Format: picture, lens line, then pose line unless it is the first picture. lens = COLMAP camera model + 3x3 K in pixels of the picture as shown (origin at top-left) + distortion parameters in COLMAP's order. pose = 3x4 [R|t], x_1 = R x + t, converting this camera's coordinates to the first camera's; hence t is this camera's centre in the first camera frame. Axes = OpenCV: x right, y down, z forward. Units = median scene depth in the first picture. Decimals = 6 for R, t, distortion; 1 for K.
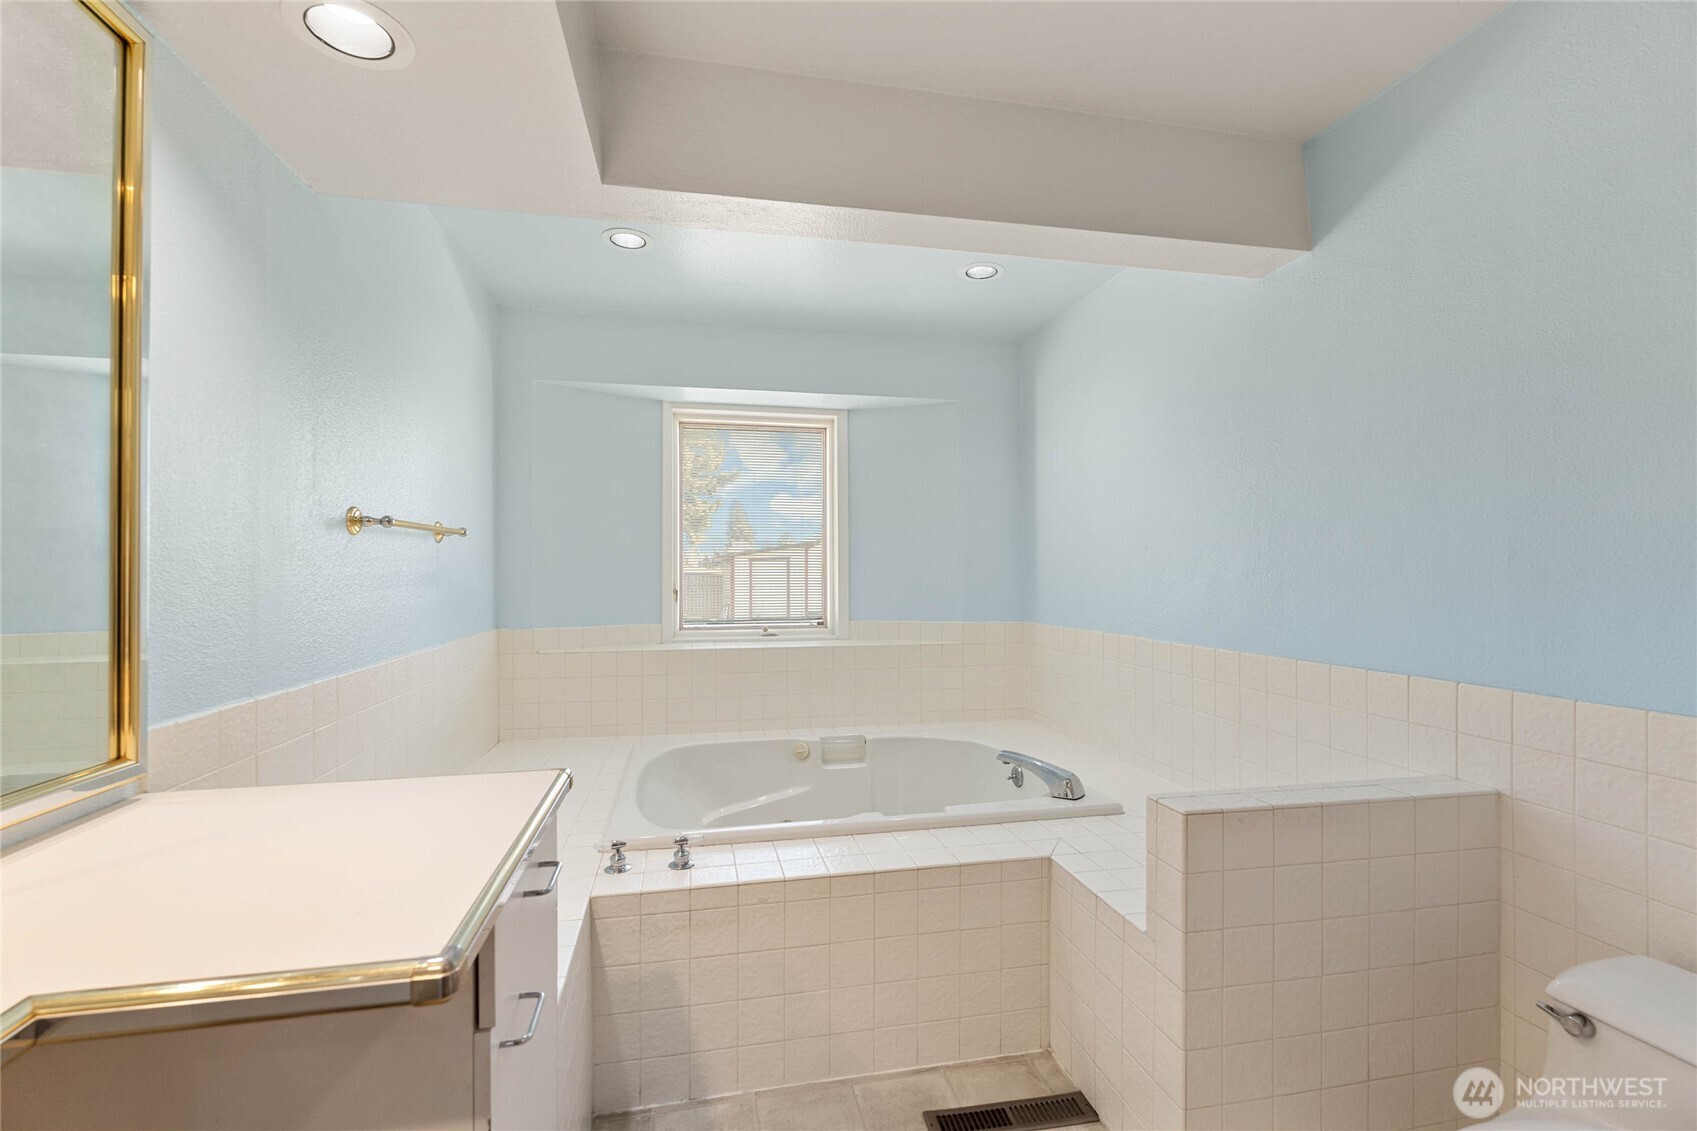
lens RADIAL K [[746.2, 0, 849.6], [0, 746.2, 566.8], [0, 0, 1]] dist [-0.008500, 0.001960]
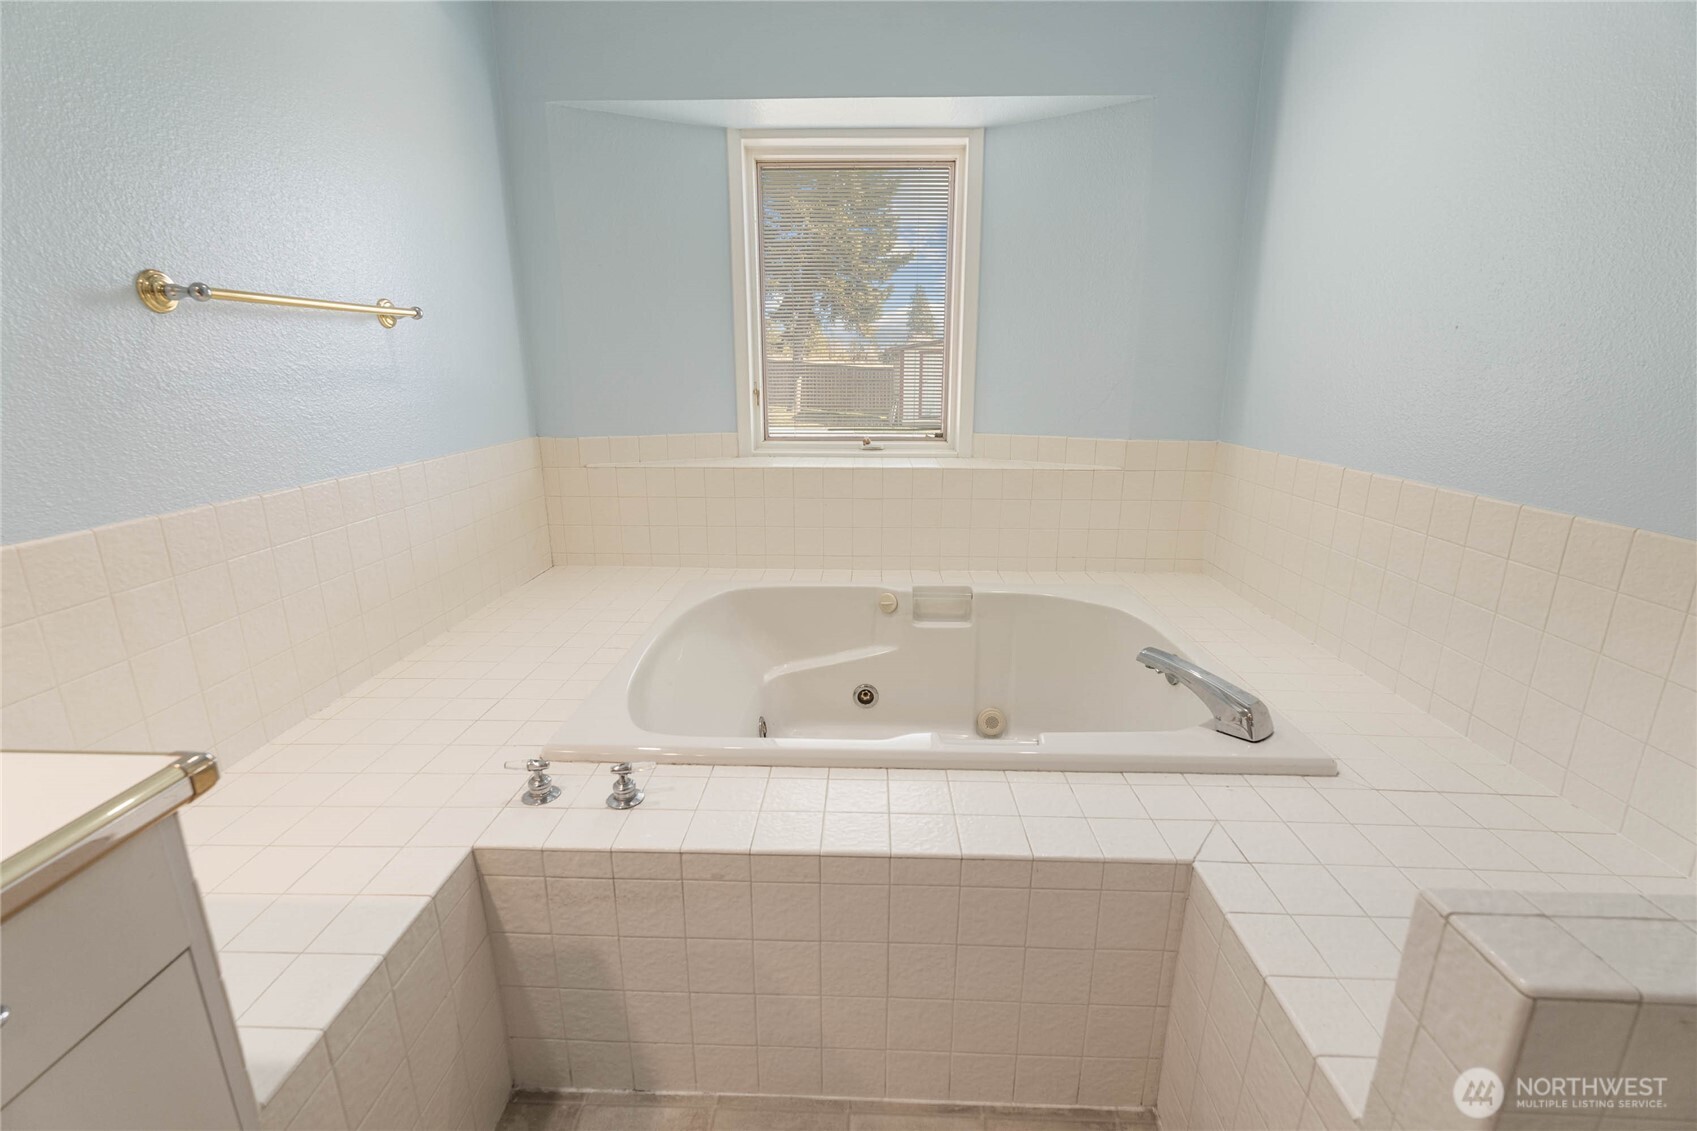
lens RADIAL K [[746.2, 0, 848.9], [0, 746.2, 566.3], [0, 0, 1]] dist [-0.008500, 0.001960]
pose [[0.971104, 0.064557, -0.229759, 0.123455], [-0.001282, 0.964117, 0.265475, 0.000280], [0.238653, -0.257510, 0.936341, 0.433595]]
